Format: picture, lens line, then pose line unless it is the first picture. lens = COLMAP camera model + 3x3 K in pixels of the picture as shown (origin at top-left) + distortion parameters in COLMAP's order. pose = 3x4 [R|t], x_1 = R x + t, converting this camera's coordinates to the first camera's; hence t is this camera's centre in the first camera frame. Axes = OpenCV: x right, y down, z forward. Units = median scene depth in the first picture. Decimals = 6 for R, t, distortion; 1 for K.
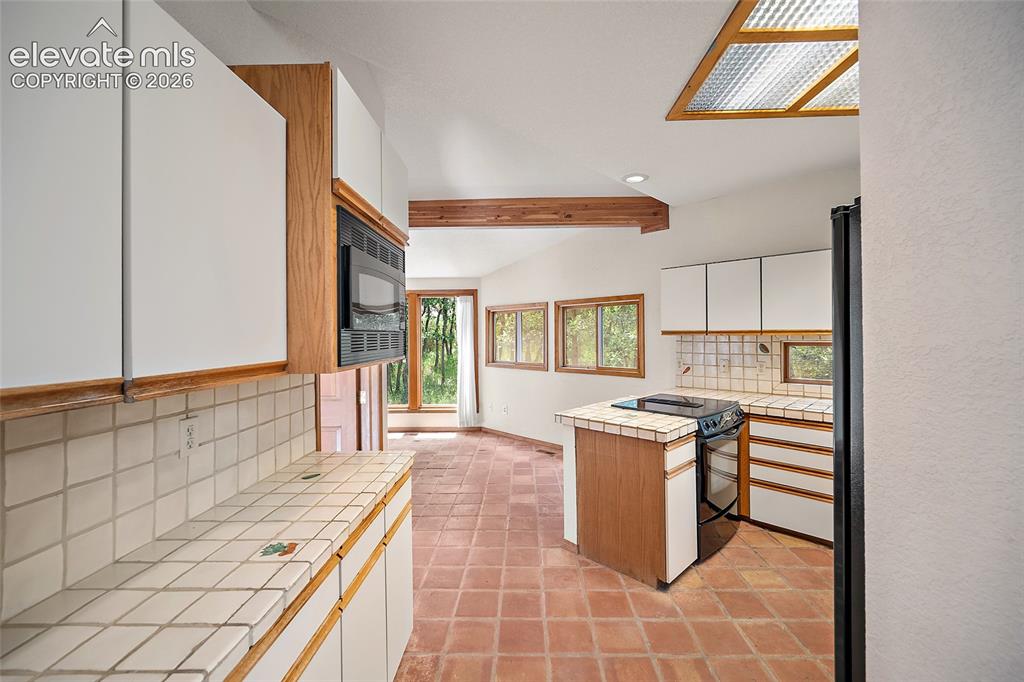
lens RADIAL K [[411.0, 0, 511.6], [0, 411.0, 336.7], [0, 0, 1]] dist [-0.006589, 0.000326]
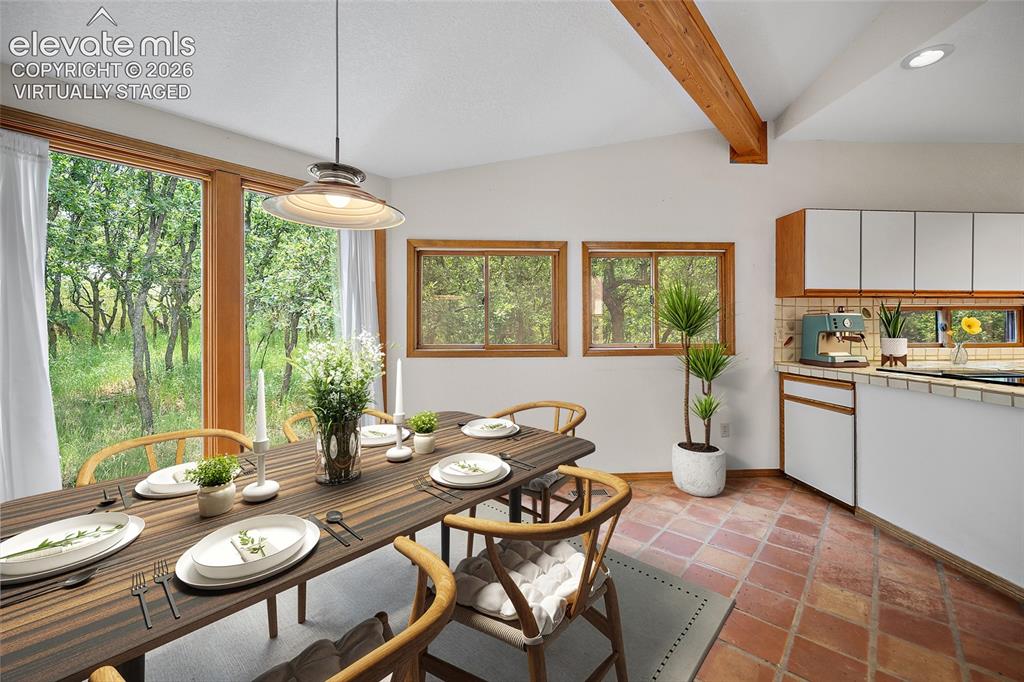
lens RADIAL K [[413.8, 0, 515.6], [0, 413.8, 329.6], [0, 0, 1]] dist [0.000003, 0.000354]
pose [[0.638733, 0.001236, 0.769428, -0.559846], [0.003652, 0.999983, -0.004638, 0.060538], [-0.769420, 0.005772, 0.638717, 0.895585]]
